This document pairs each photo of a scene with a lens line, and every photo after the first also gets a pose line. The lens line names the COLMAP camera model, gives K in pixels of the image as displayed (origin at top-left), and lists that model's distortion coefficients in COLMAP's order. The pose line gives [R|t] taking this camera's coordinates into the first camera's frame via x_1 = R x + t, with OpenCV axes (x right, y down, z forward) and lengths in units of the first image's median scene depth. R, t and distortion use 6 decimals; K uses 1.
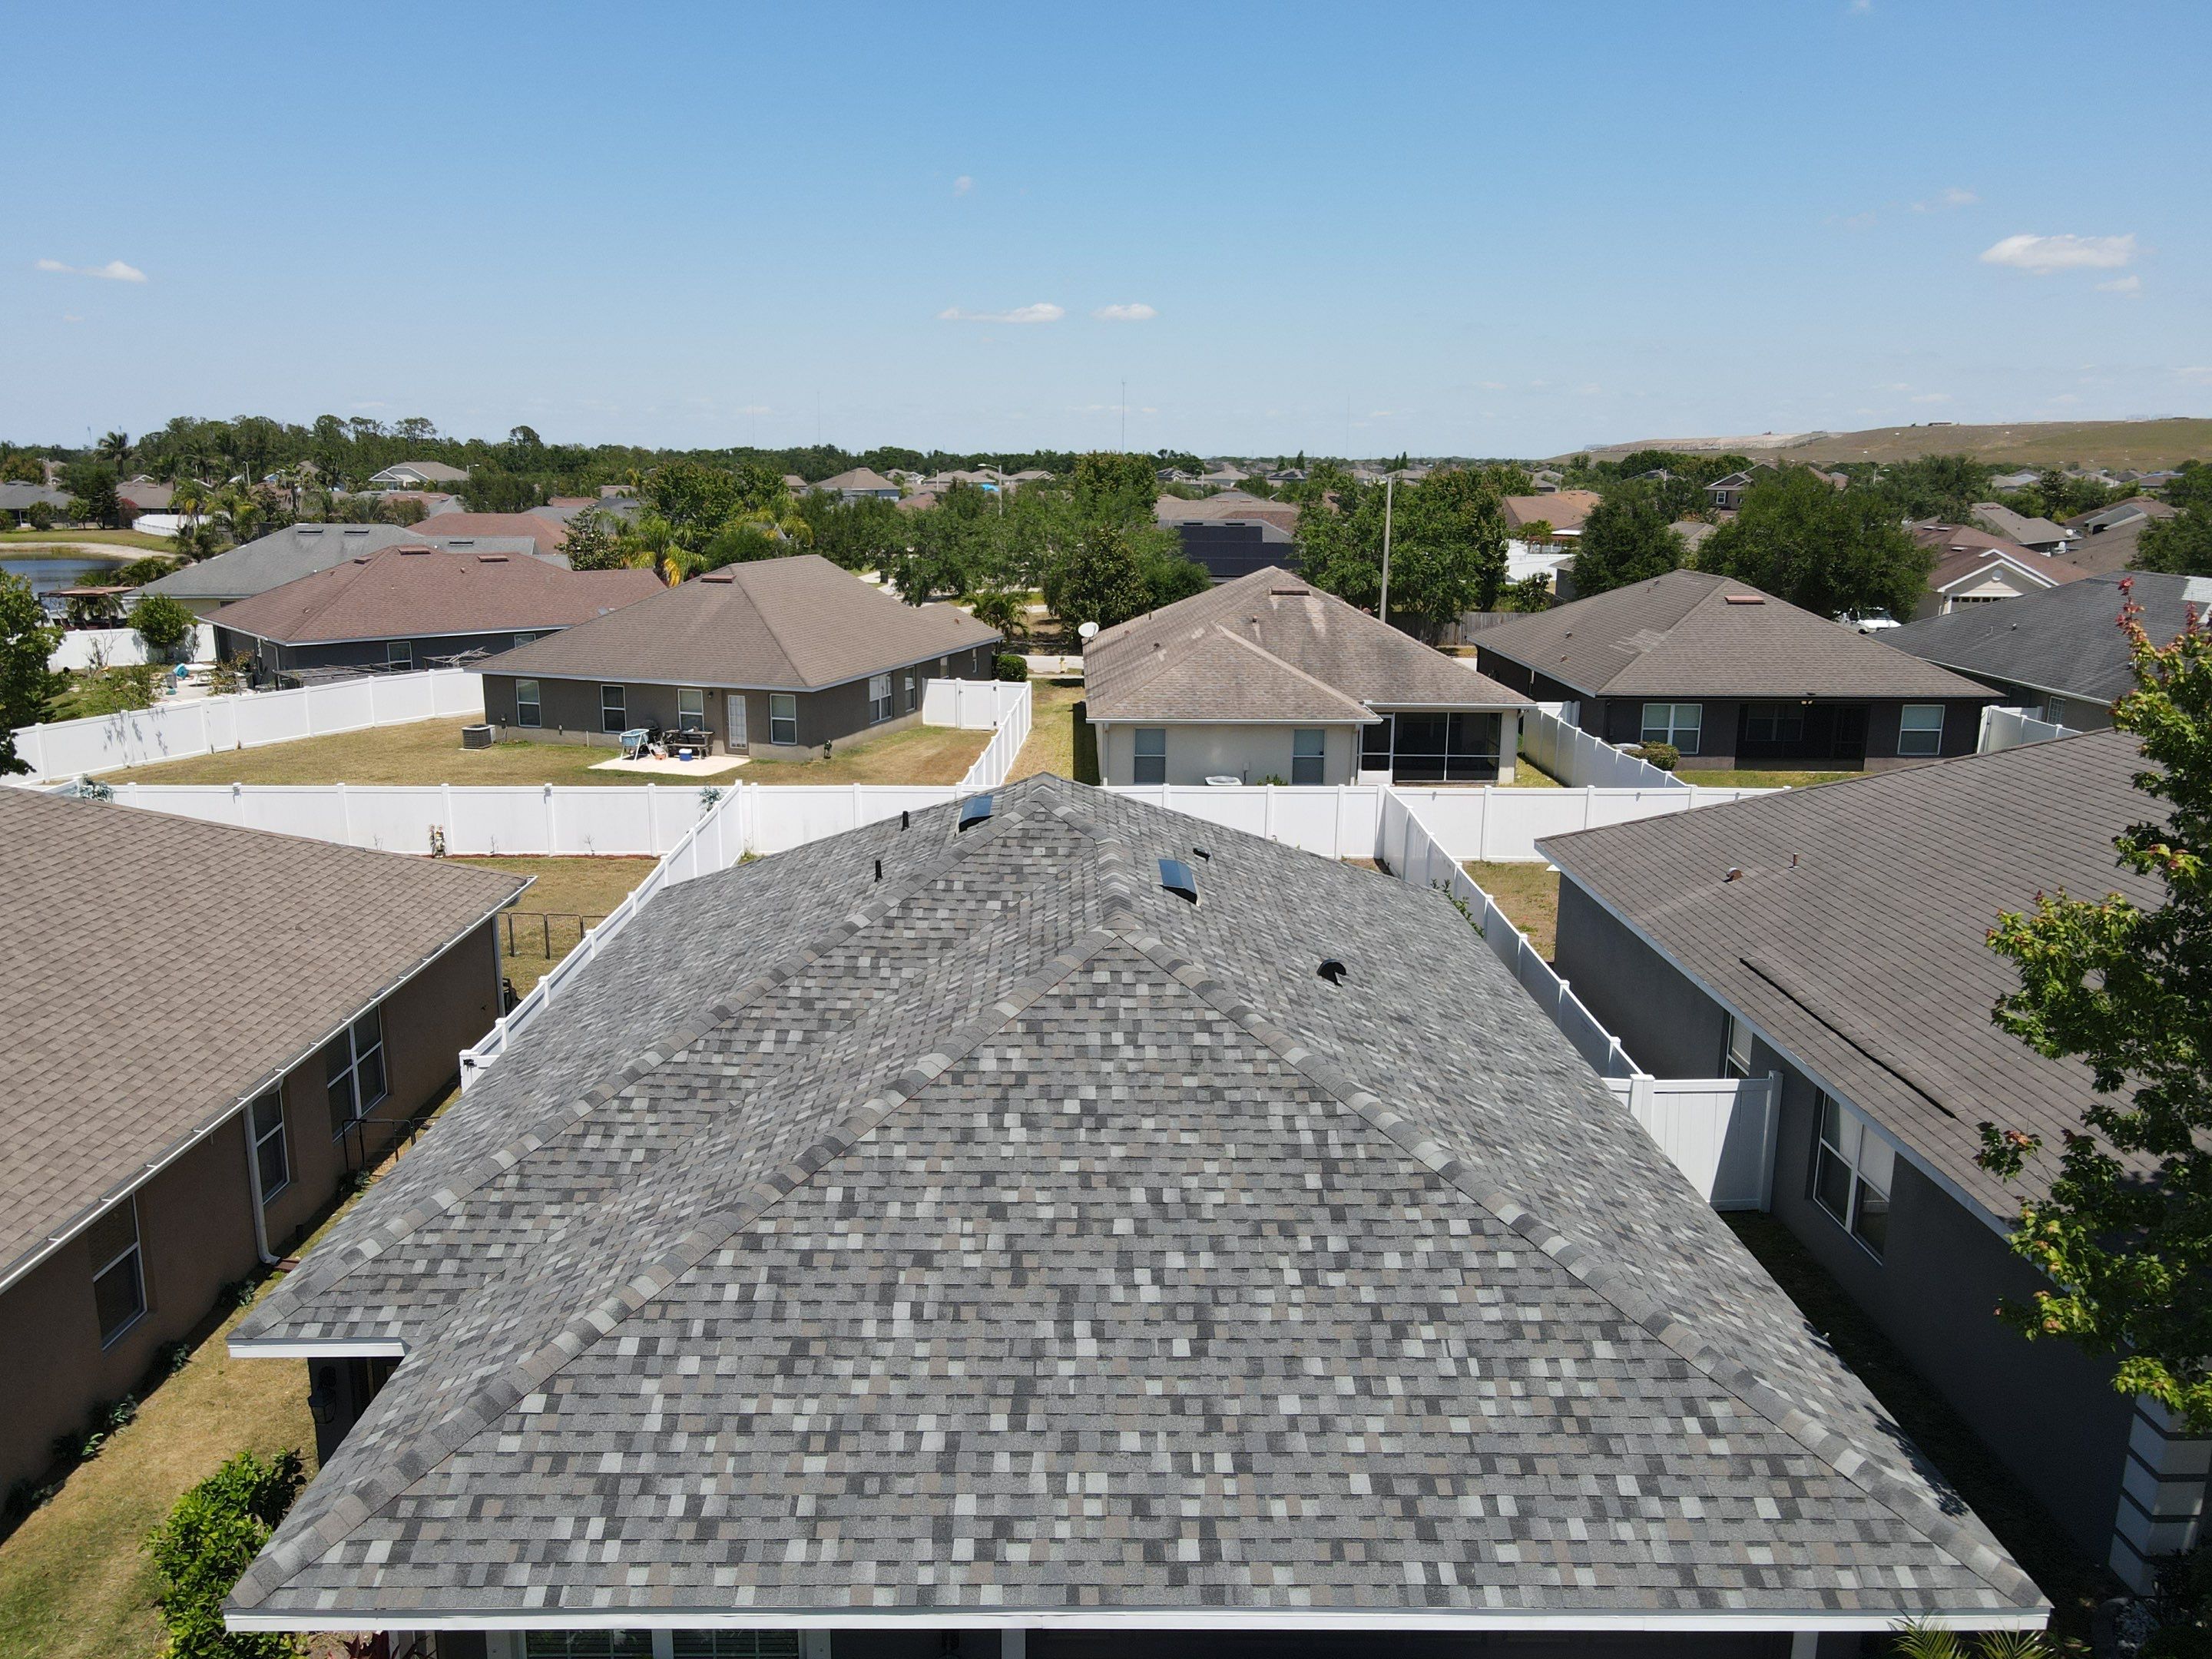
lens RADIAL K [[1613.1, 0, 1033.0], [0, 1613.1, 847.4], [0, 0, 1]] dist [0.016079, -0.007890]
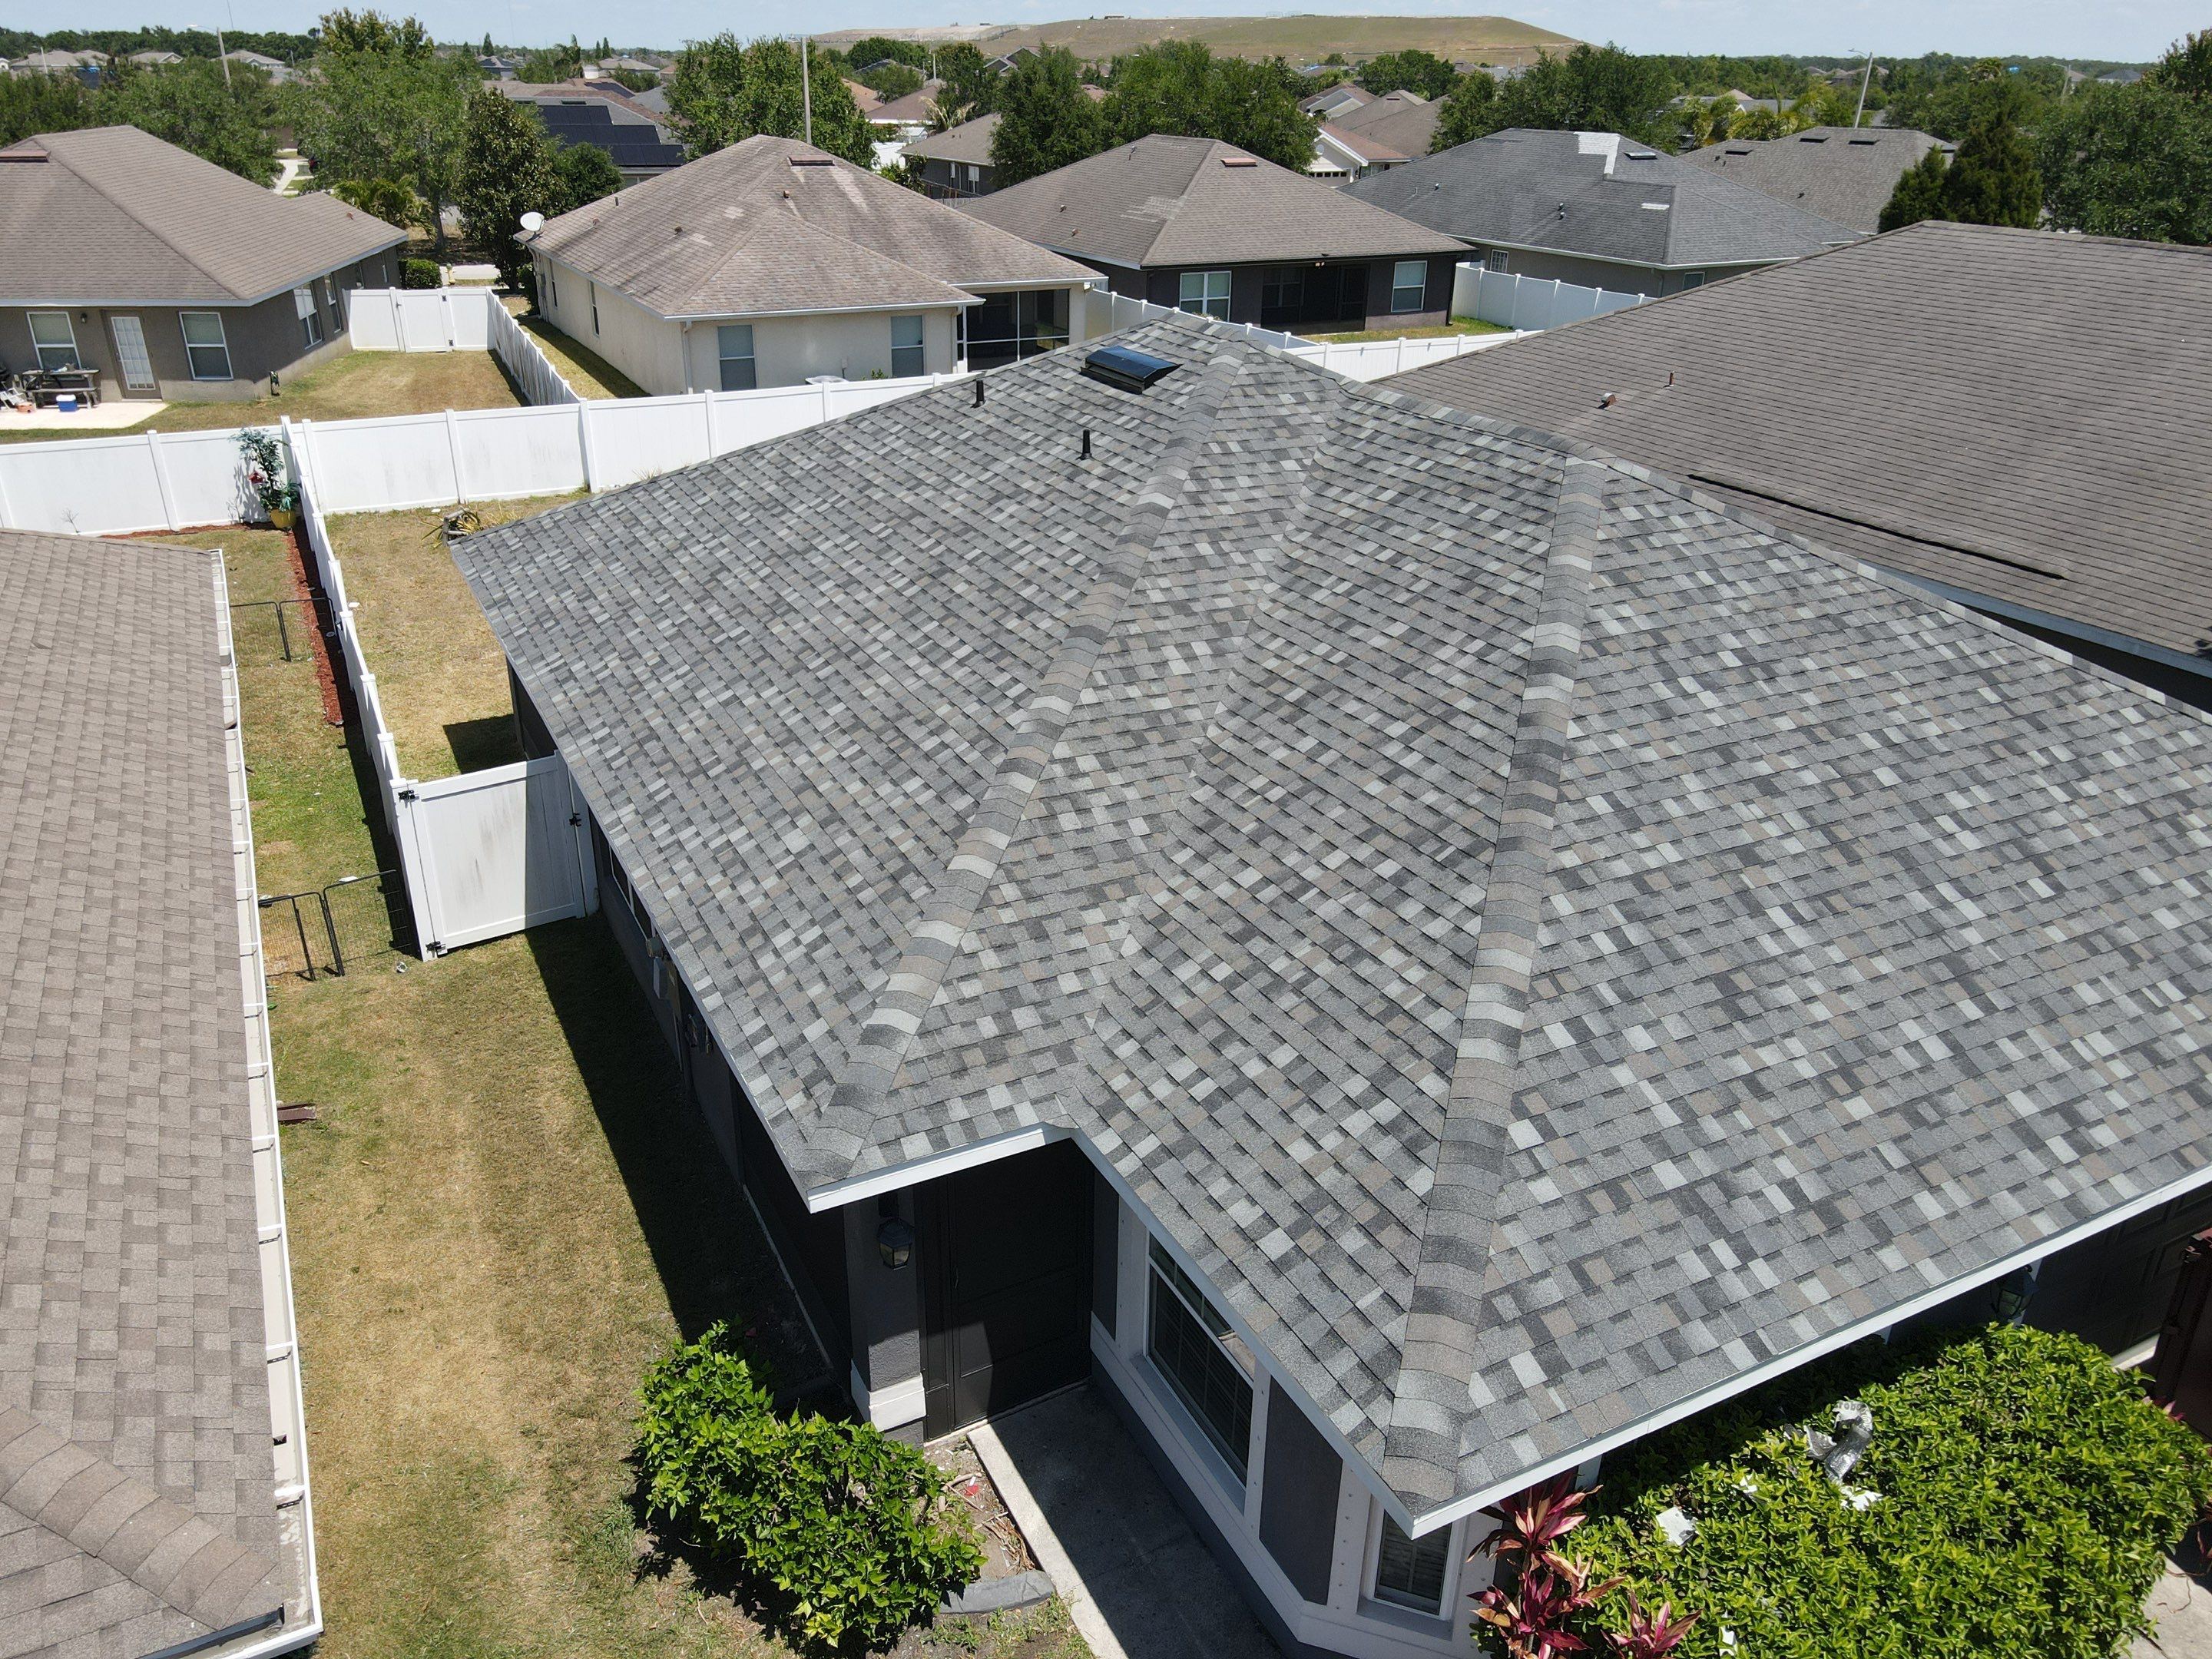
lens RADIAL K [[1613.1, 0, 1043.5], [0, 1613.1, 846.1], [0, 0, 1]] dist [0.016079, -0.007890]
pose [[0.889807, -0.191318, 0.414296, -0.666057], [0.096392, 0.966187, 0.239148, 0.019287], [-0.446040, -0.172860, 0.878161, 0.409052]]
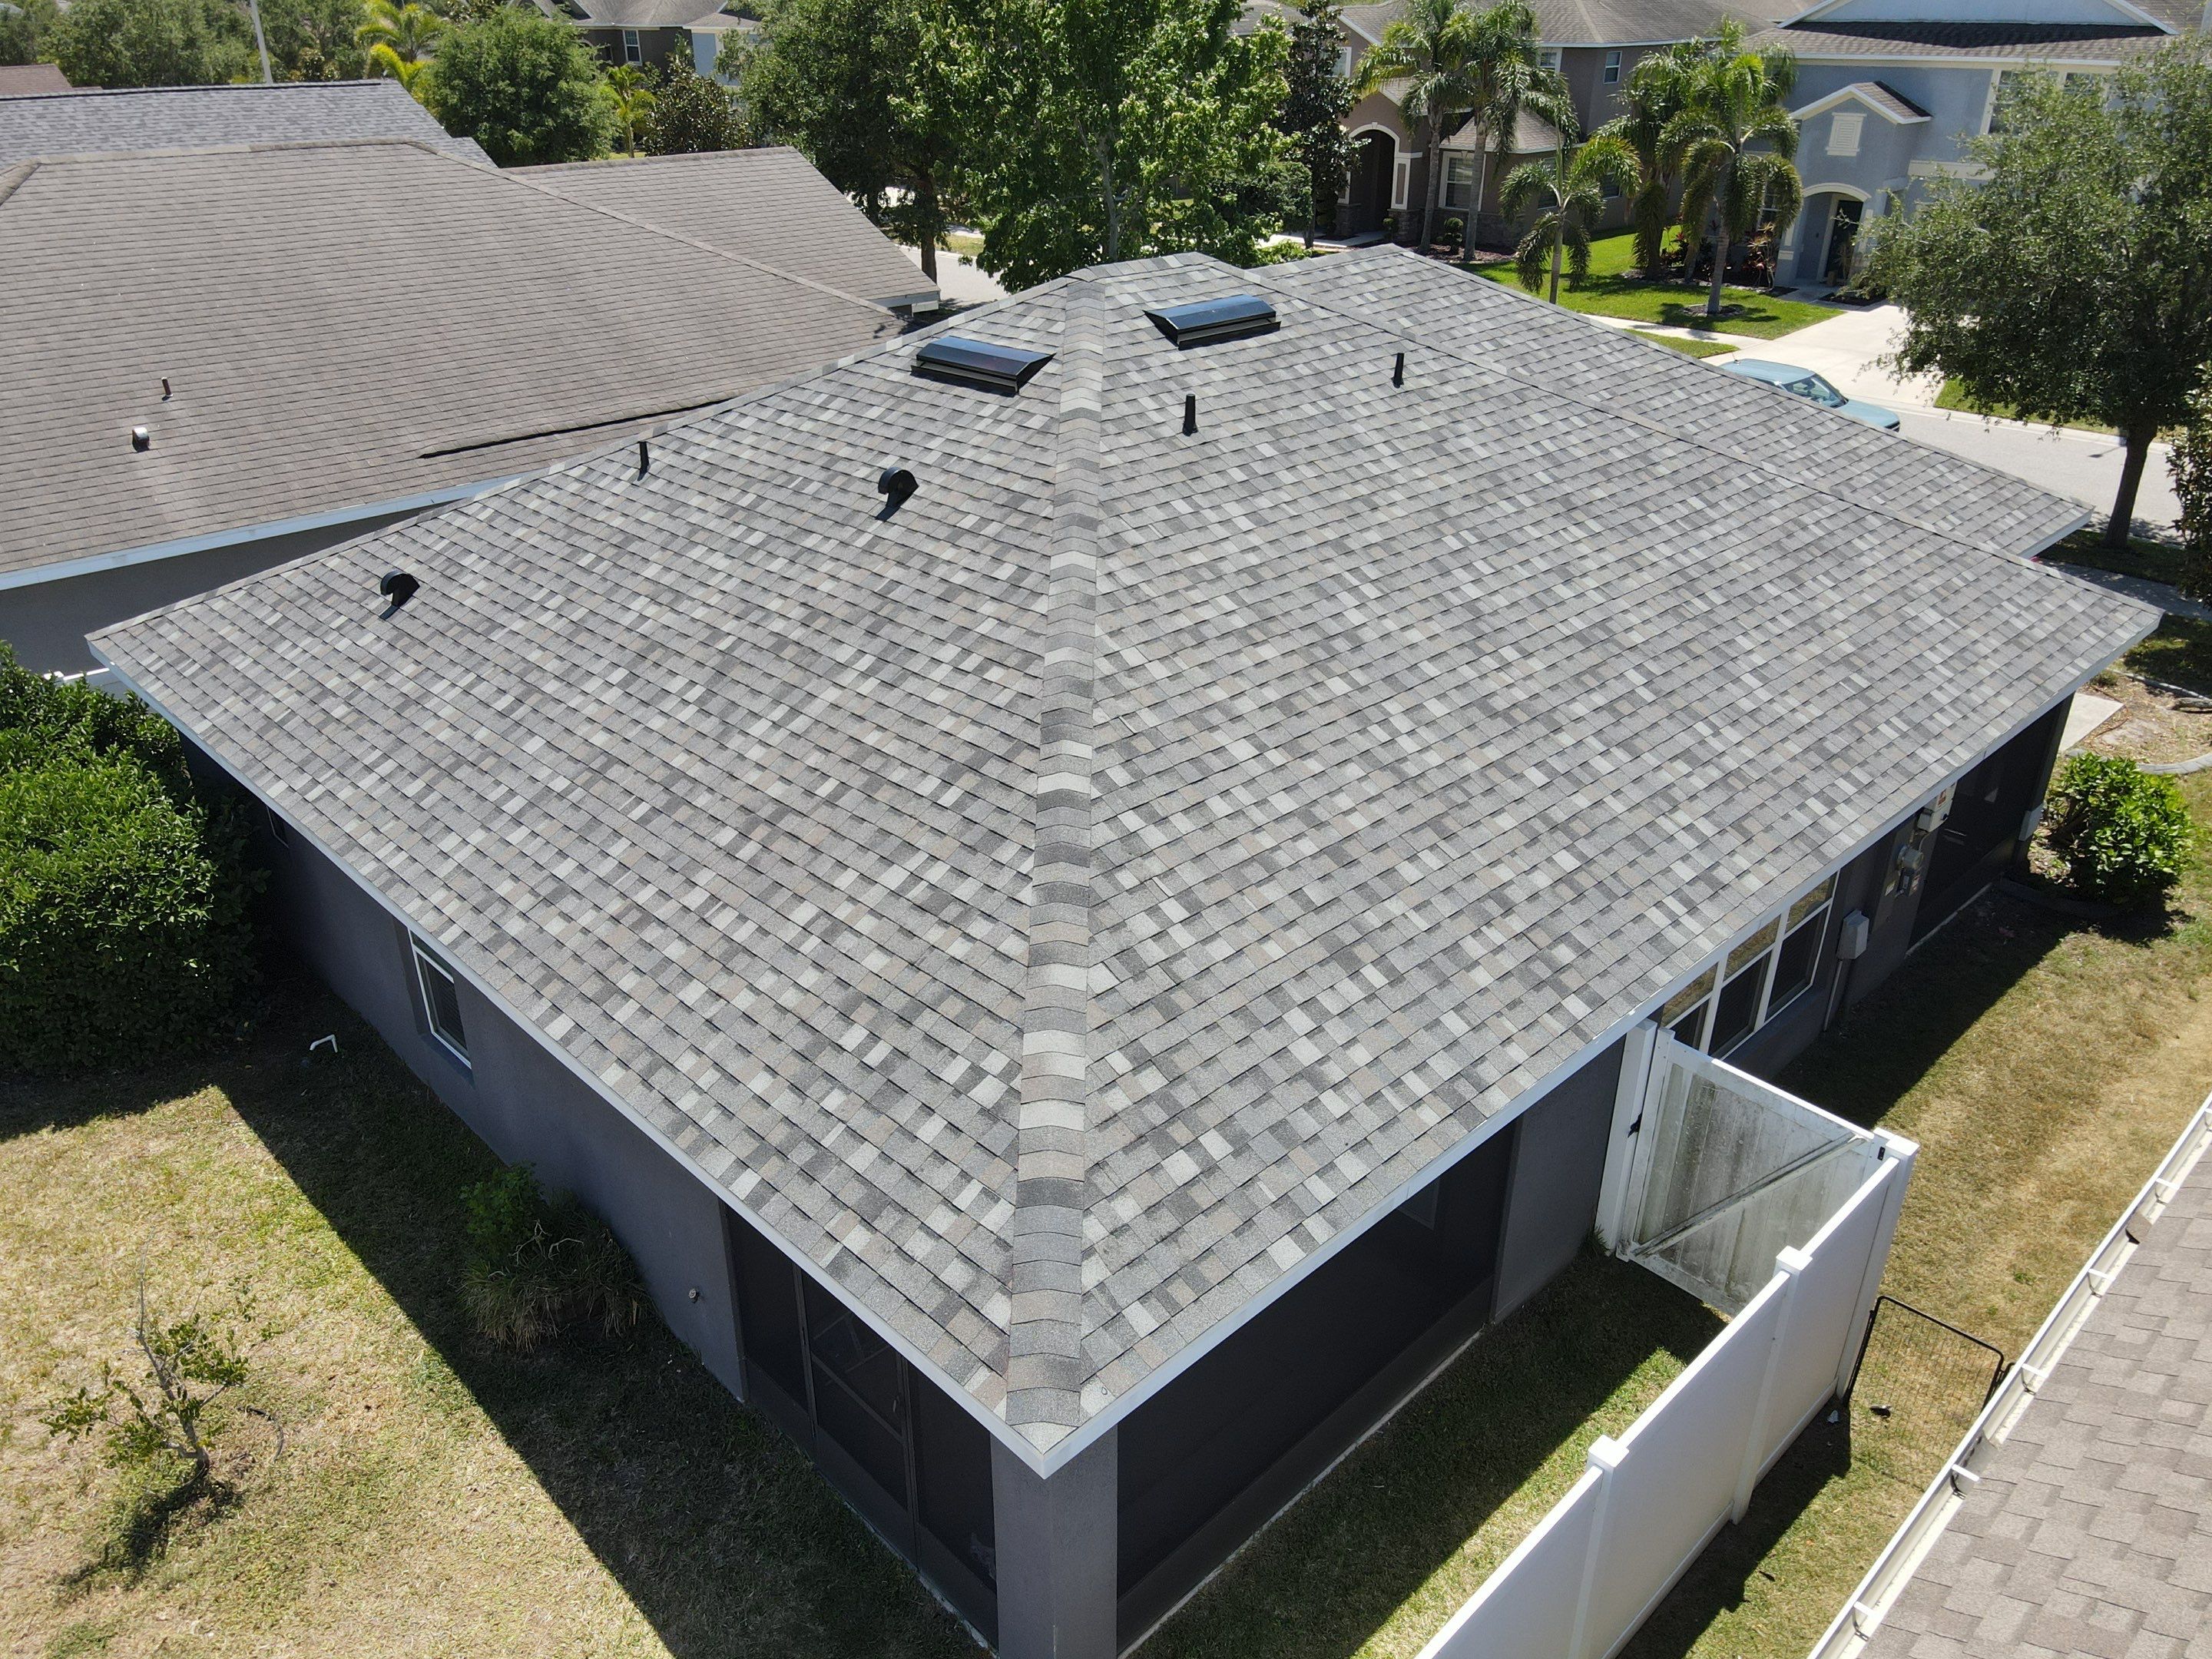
lens RADIAL K [[1613.1, 0, 1067.1], [0, 1613.1, 882.8], [0, 0, 1]] dist [0.016079, -0.007890]
pose [[-0.707310, -0.335147, 0.622406, -0.738714], [0.171425, 0.772867, 0.610975, -0.393709], [-0.685804, 0.538844, -0.489204, 2.236973]]
